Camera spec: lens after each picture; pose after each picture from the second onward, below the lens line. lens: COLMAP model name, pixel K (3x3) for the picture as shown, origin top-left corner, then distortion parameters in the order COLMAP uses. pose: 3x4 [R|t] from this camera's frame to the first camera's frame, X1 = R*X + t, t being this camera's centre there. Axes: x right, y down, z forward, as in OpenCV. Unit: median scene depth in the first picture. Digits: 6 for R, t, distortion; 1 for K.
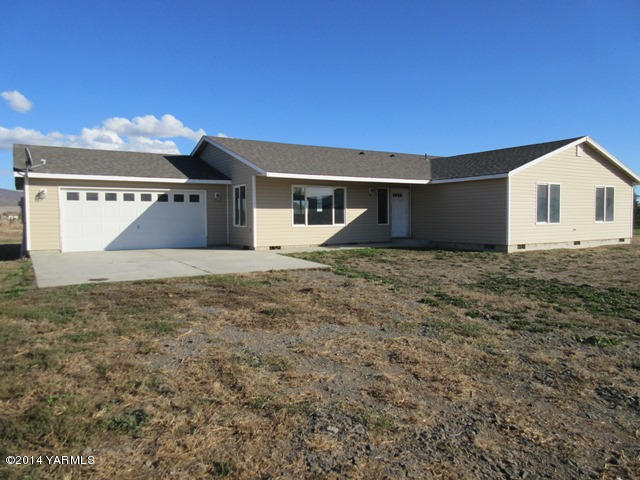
lens RADIAL K [[480.8, 0, 320.0], [0, 480.8, 240.0], [0, 0, 1]] dist [0.002136, 0.003517]
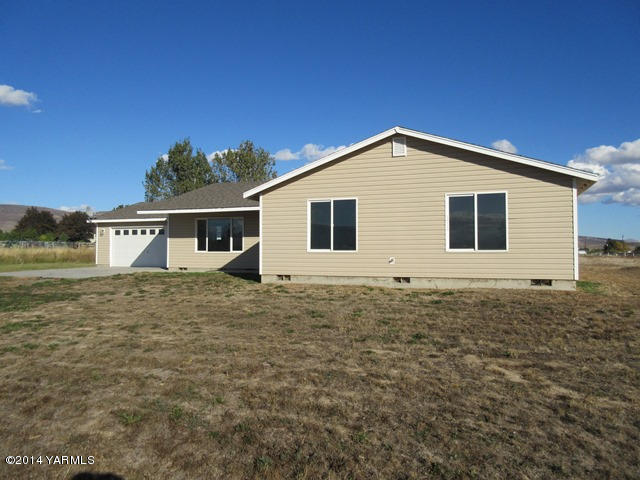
lens RADIAL K [[480.8, 0, 320.0], [0, 480.8, 240.0], [0, 0, 1]] dist [0.002136, 0.003517]
pose [[0.584484, -0.014530, -0.811275, 1.108130], [-0.043737, 0.997822, -0.049381, -0.012996], [0.810226, 0.064345, 0.582576, 0.540146]]
